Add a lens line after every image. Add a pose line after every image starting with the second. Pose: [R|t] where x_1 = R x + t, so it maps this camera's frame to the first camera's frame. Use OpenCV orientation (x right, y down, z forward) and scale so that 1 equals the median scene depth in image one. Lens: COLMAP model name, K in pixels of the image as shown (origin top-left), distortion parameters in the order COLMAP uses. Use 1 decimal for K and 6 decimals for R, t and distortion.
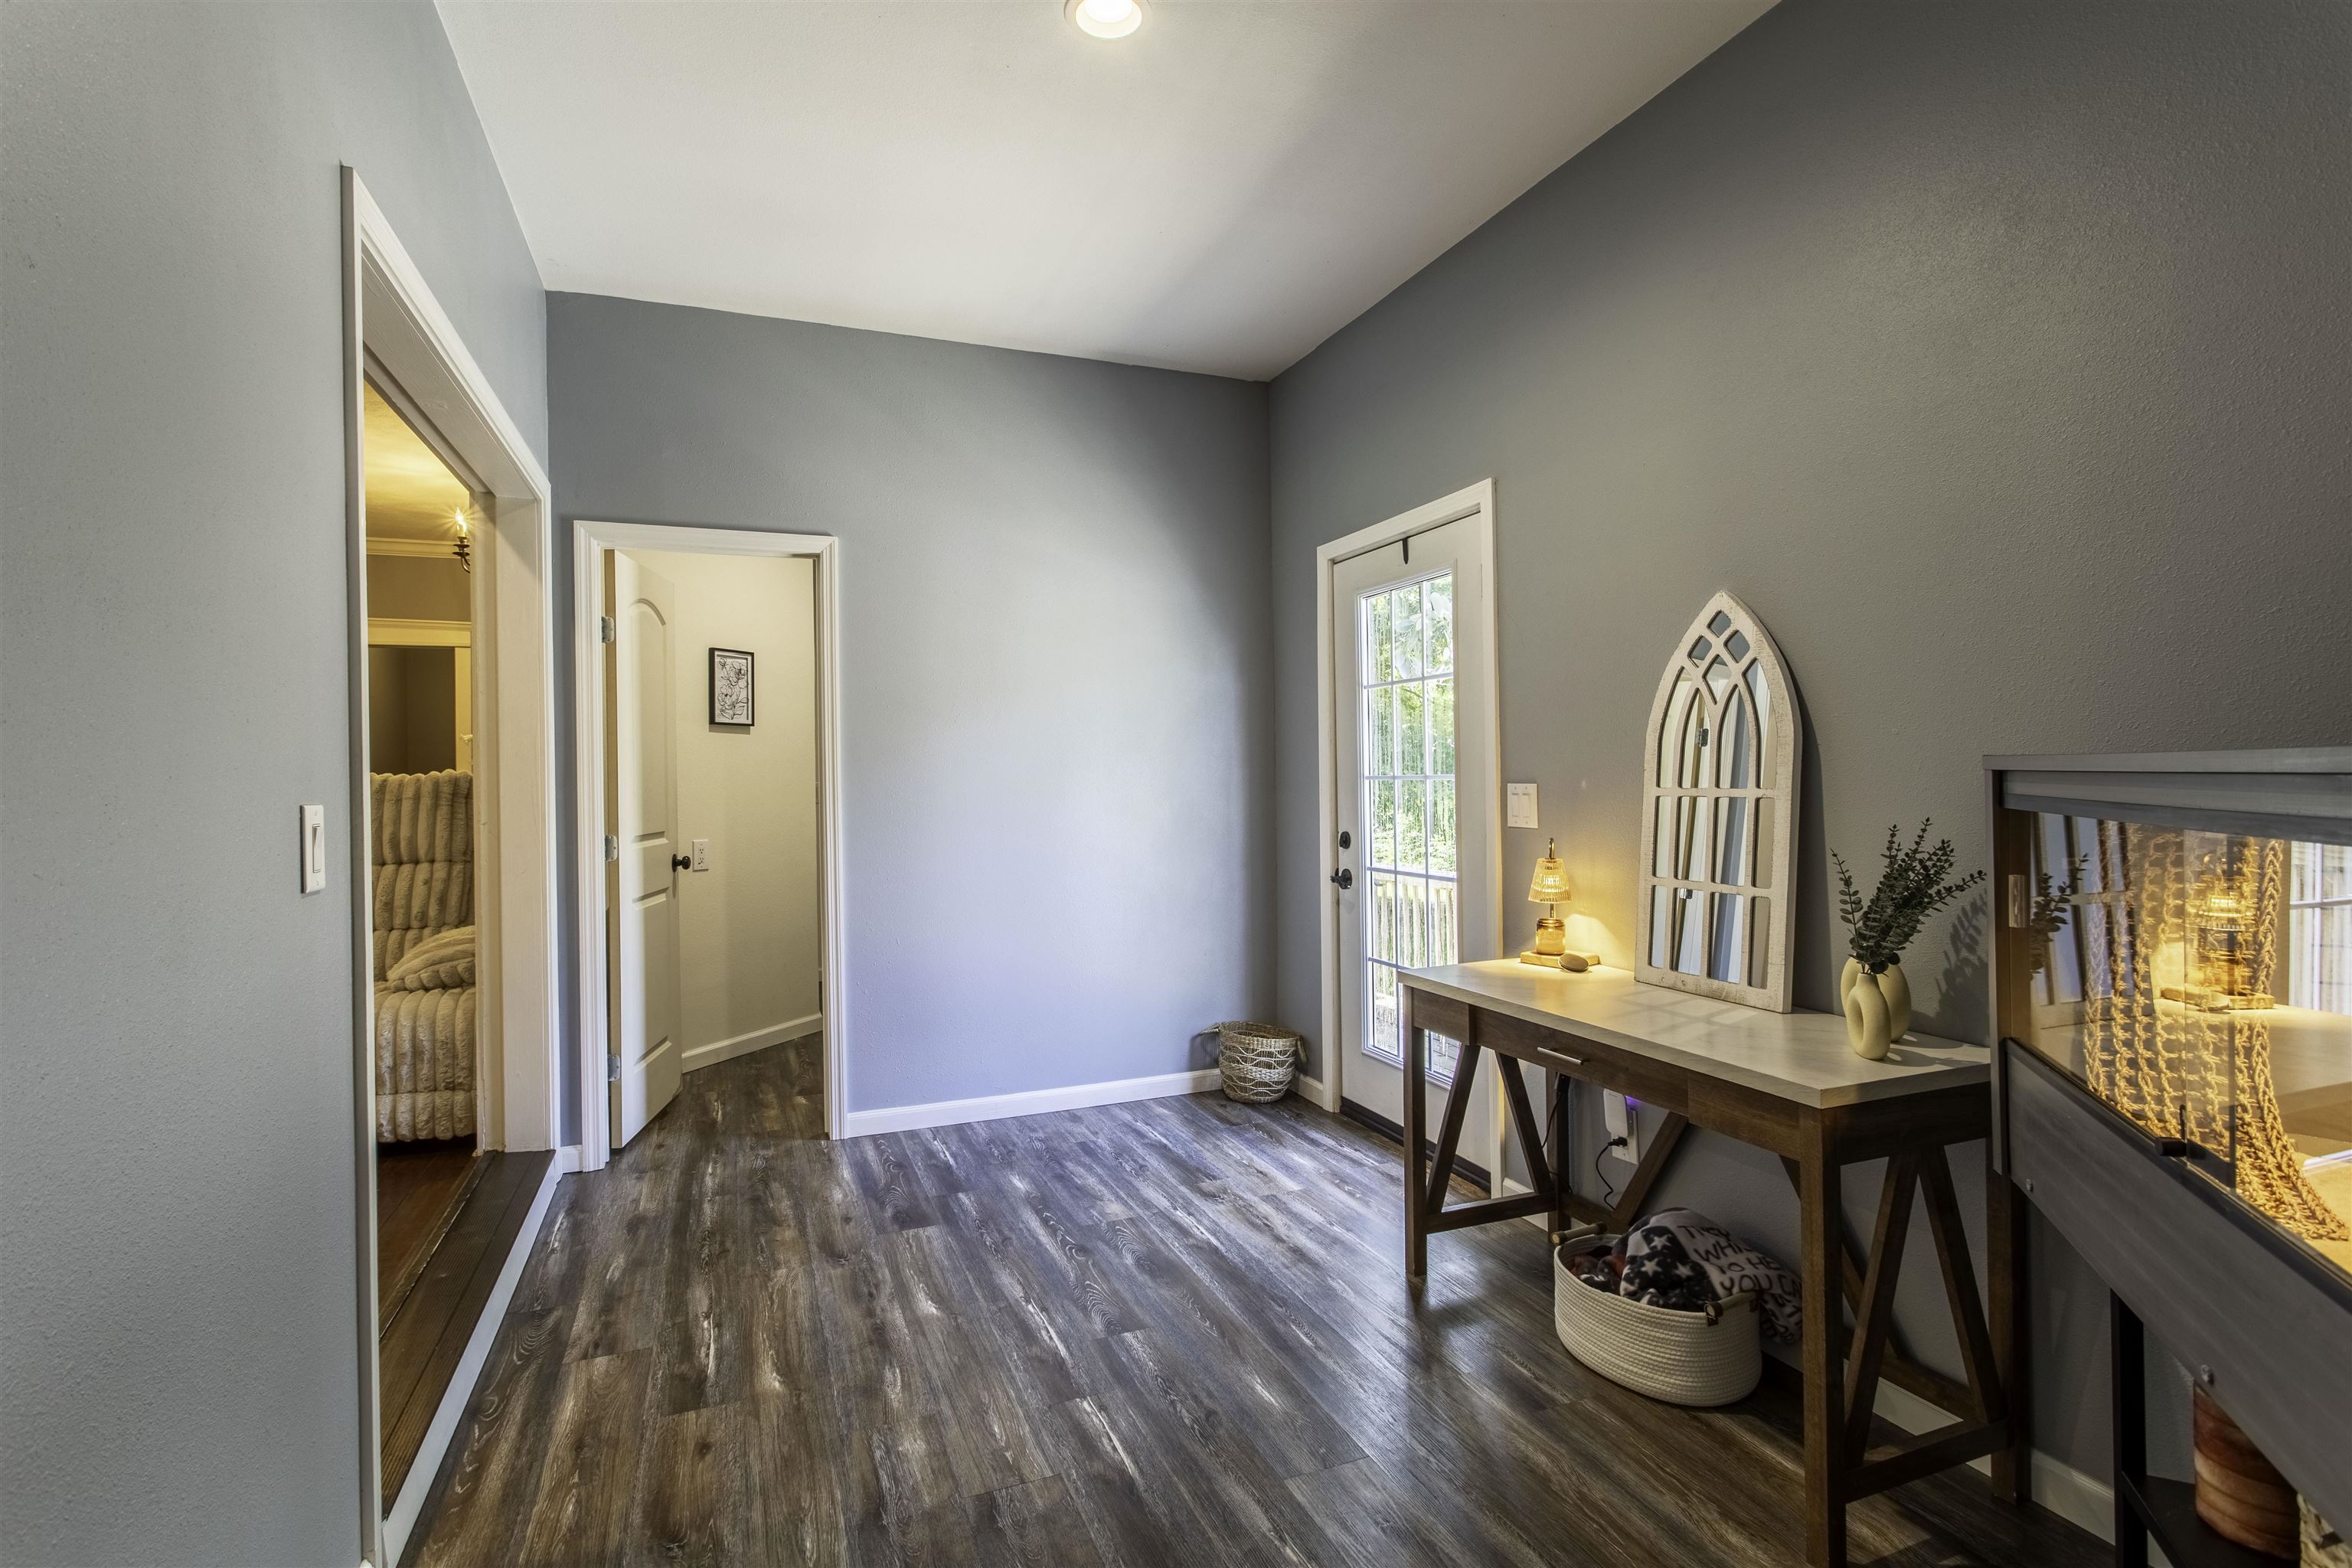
lens RADIAL K [[1110.3, 0, 1163.4], [0, 1110.3, 768.0], [0, 0, 1]] dist [0.000953, 0.000743]
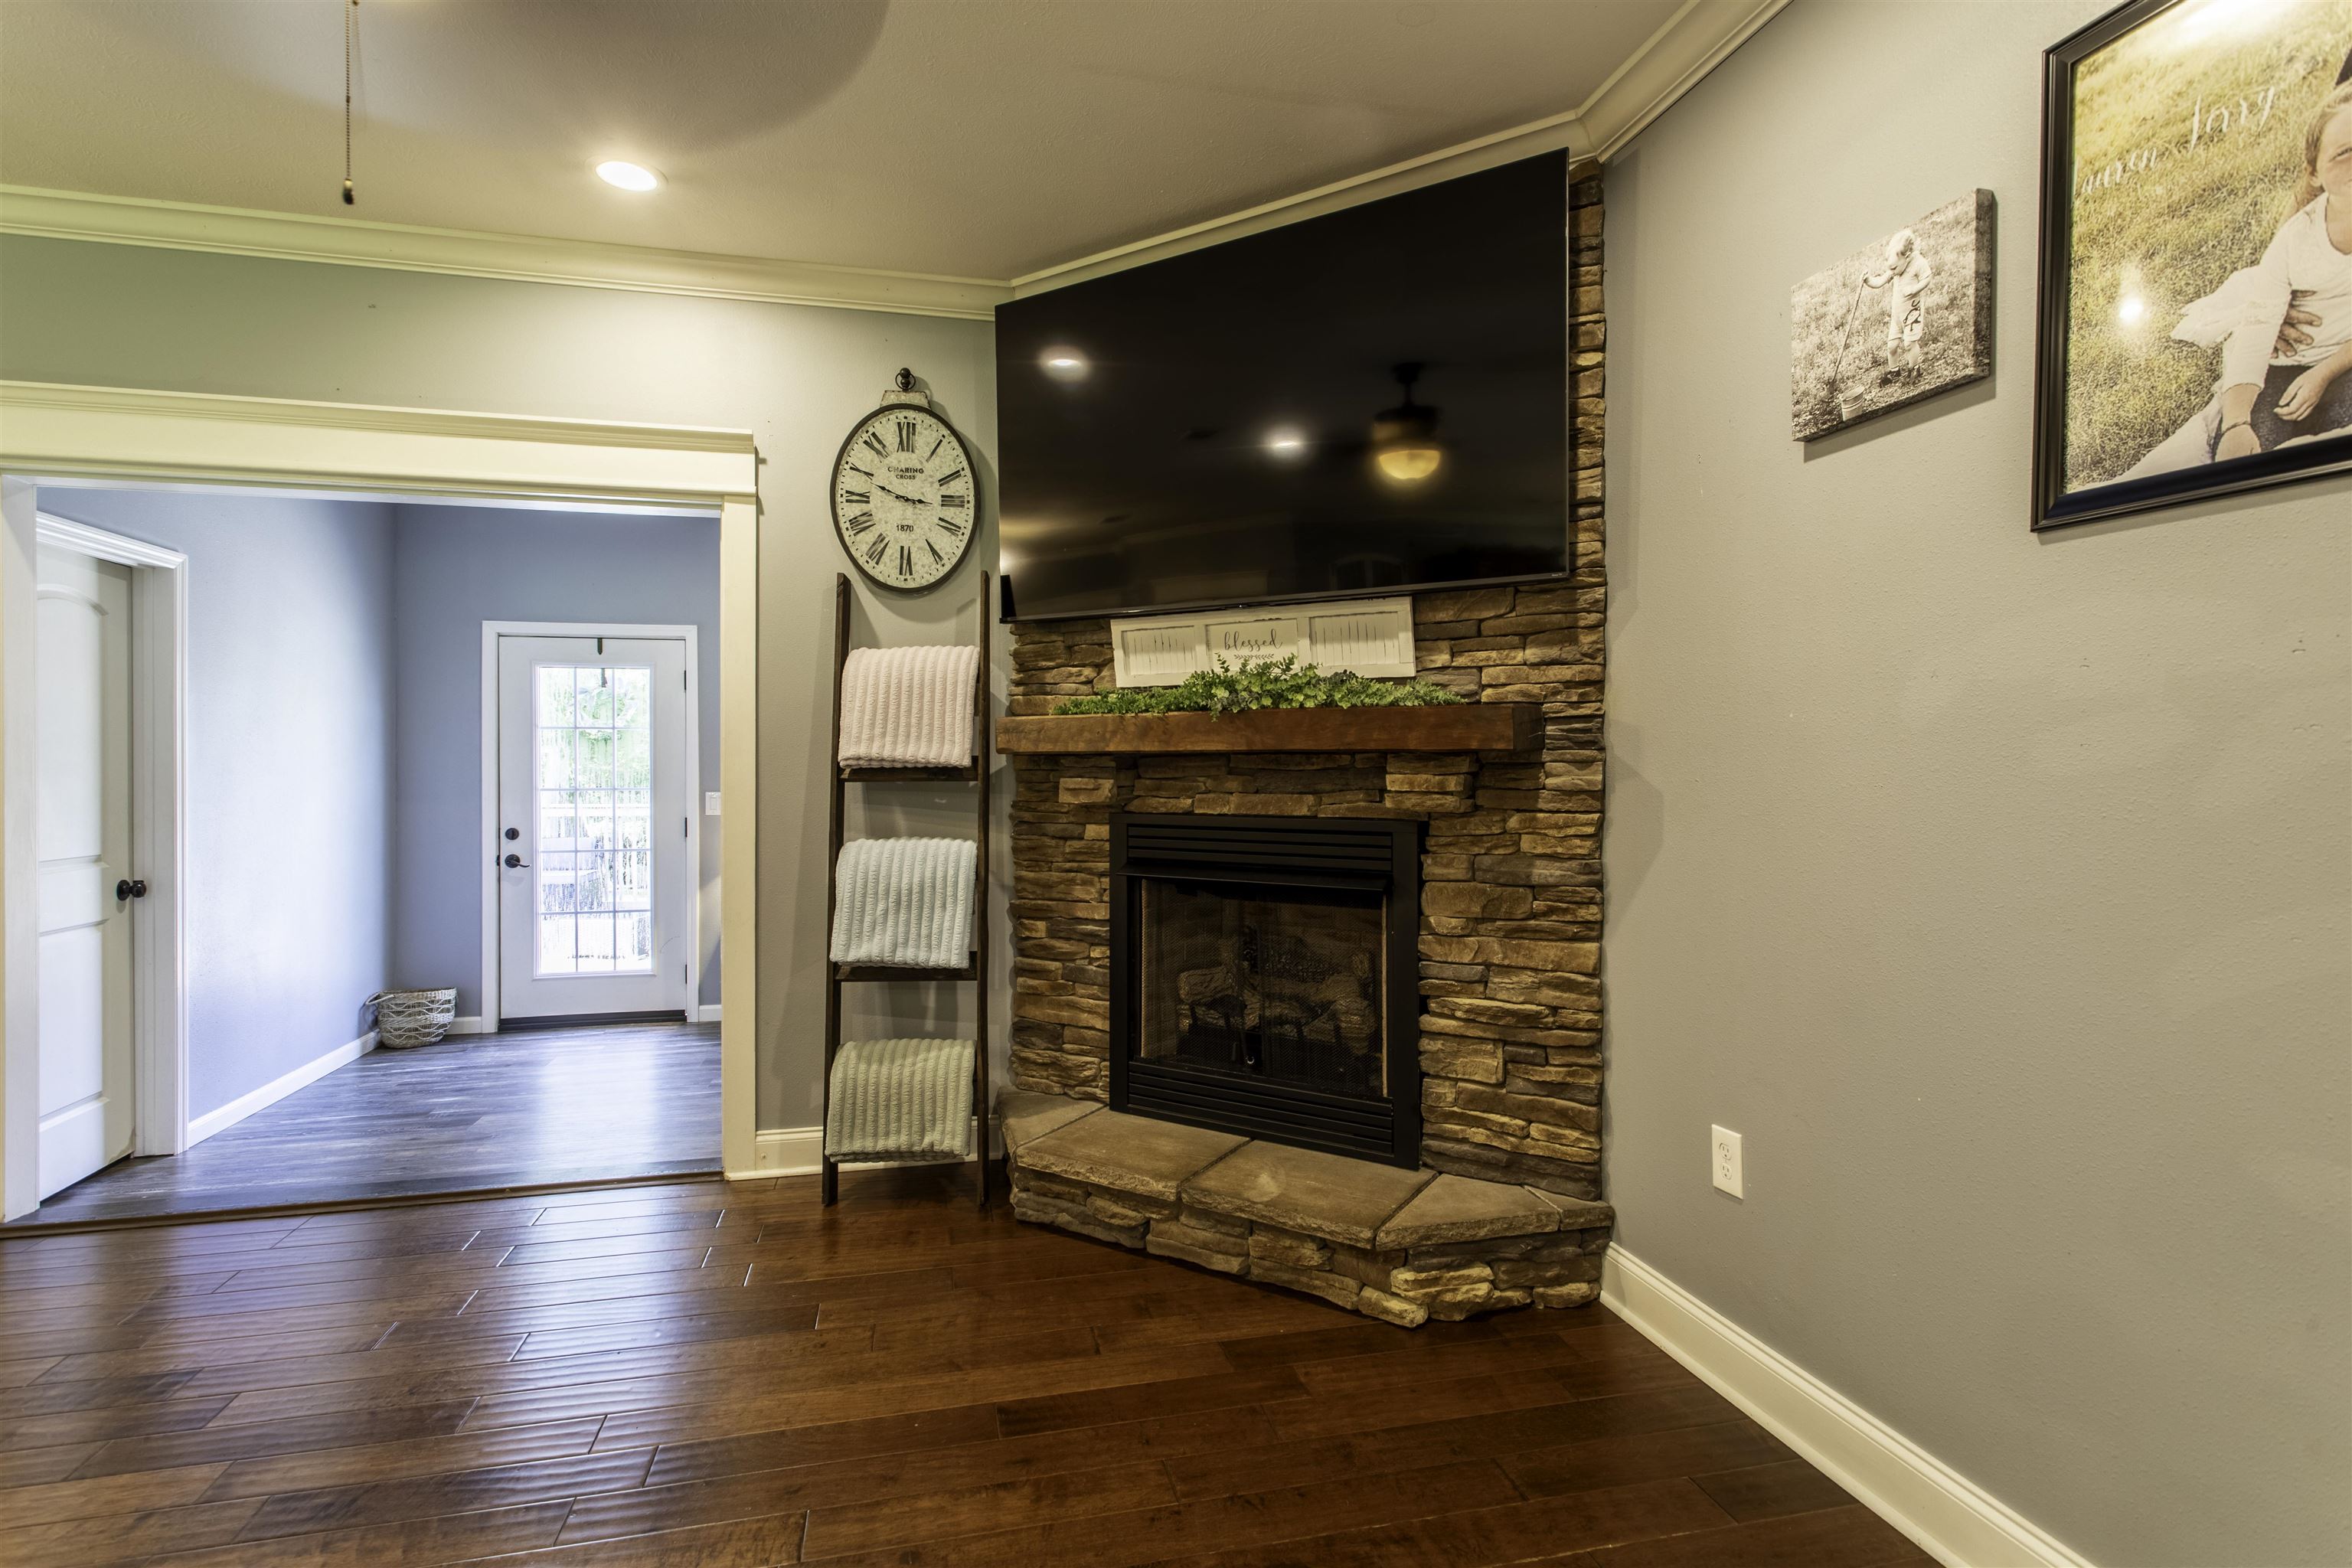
lens RADIAL K [[1110.3, 0, 1163.4], [0, 1110.3, 768.0], [0, 0, 1]] dist [0.000953, 0.000743]
pose [[0.146526, 0.012237, 0.989131, -1.101741], [-0.002118, 0.999925, -0.012057, -0.003472], [-0.989205, -0.000329, 0.146541, -0.026193]]
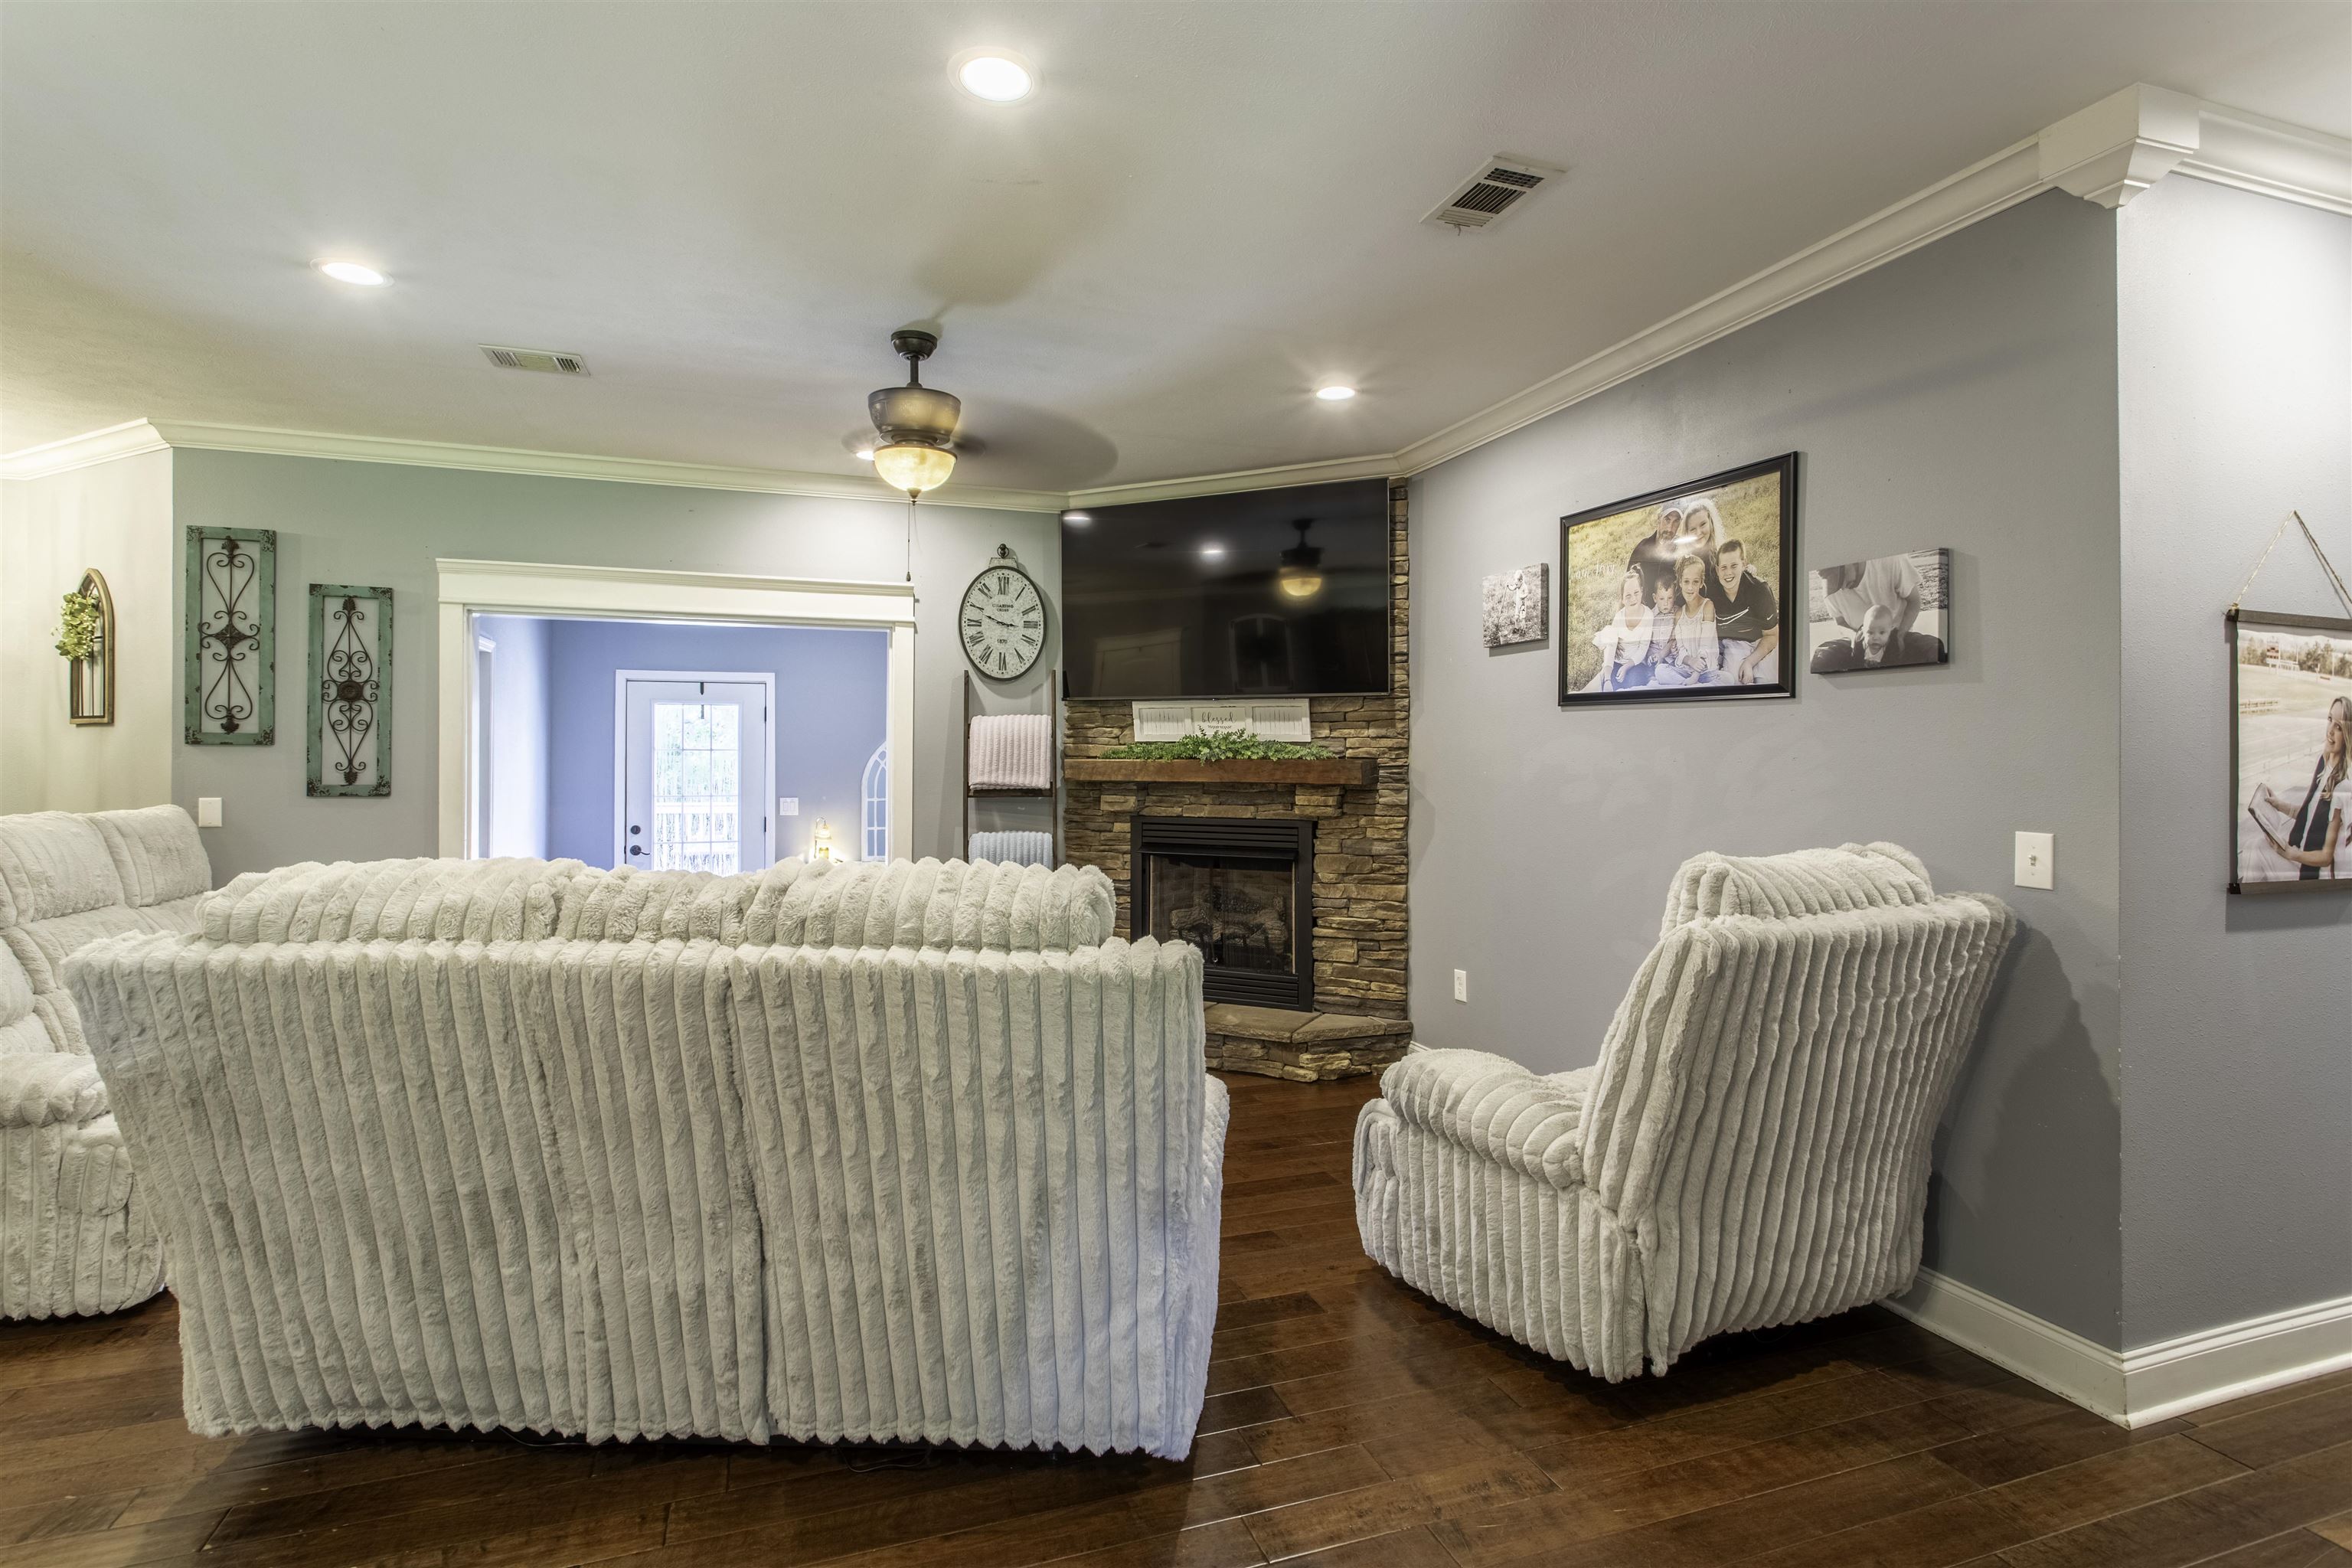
lens RADIAL K [[1124.4, 0, 1154.3], [0, 1124.4, 749.2], [0, 0, 1]] dist [0.002477, 0.000558]
pose [[0.045576, 0.023402, 0.998687, -1.677545], [-0.003799, 0.999722, -0.023252, -0.030018], [-0.998954, -0.002734, 0.045653, 0.038971]]
